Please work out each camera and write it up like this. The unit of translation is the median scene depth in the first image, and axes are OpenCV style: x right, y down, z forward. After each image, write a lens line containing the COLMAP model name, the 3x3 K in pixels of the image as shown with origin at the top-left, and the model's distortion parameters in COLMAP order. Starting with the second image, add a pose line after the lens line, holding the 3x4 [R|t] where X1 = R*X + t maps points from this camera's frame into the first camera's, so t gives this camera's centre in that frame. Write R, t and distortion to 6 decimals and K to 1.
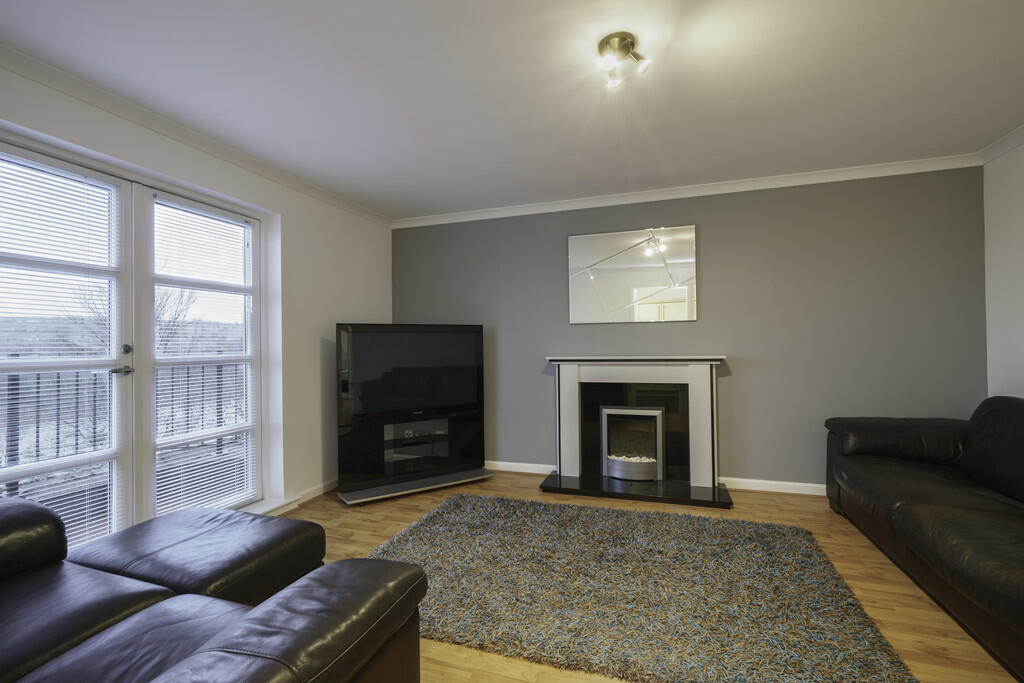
lens RADIAL K [[458.8, 0, 508.4], [0, 458.8, 341.1], [0, 0, 1]] dist [-0.004141, -0.000352]
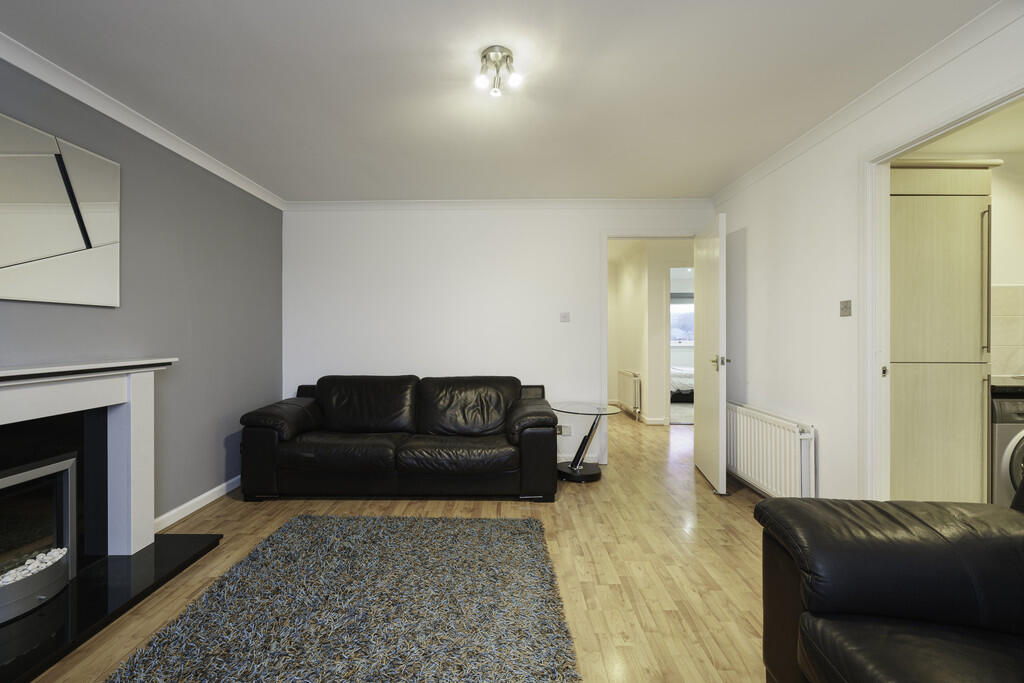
lens RADIAL K [[458.8, 0, 513.9], [0, 458.8, 334.3], [0, 0, 1]] dist [-0.004141, -0.000352]
pose [[-0.319849, 0.006256, 0.947448, -0.410157], [-0.001786, 0.999972, -0.007206, -0.002170], [-0.947467, -0.003997, -0.319829, 0.685958]]
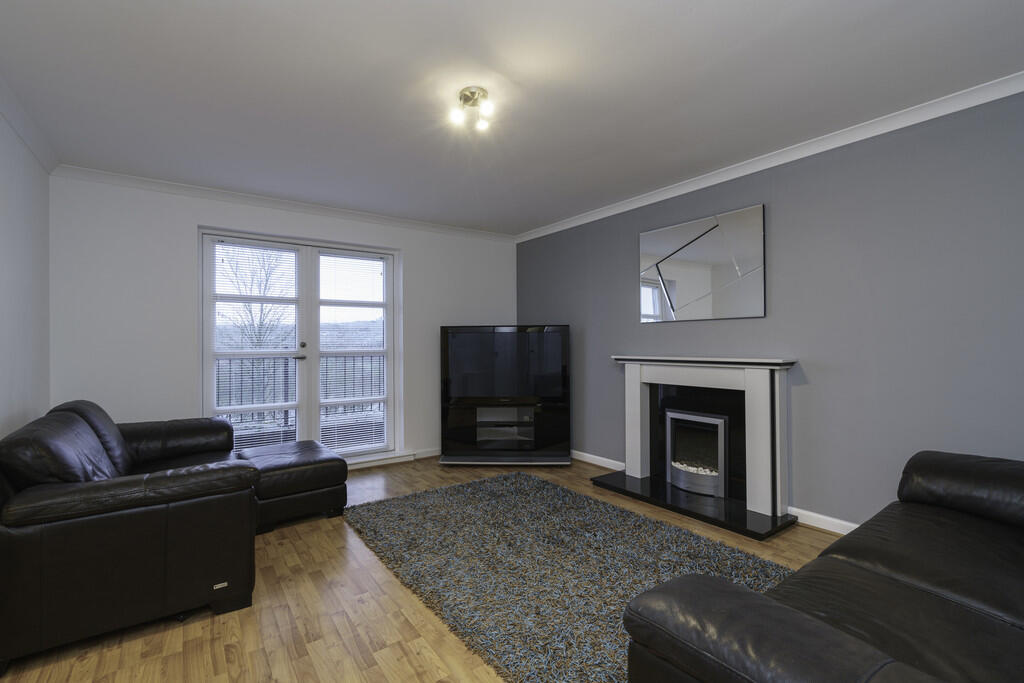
lens RADIAL K [[458.8, 0, 504.9], [0, 458.8, 342.4], [0, 0, 1]] dist [-0.004141, -0.000352]
pose [[0.811247, 0.006558, -0.584667, 0.529925], [0.000613, 0.999927, 0.012066, -0.008191], [0.584703, -0.010147, 0.811184, 0.039319]]
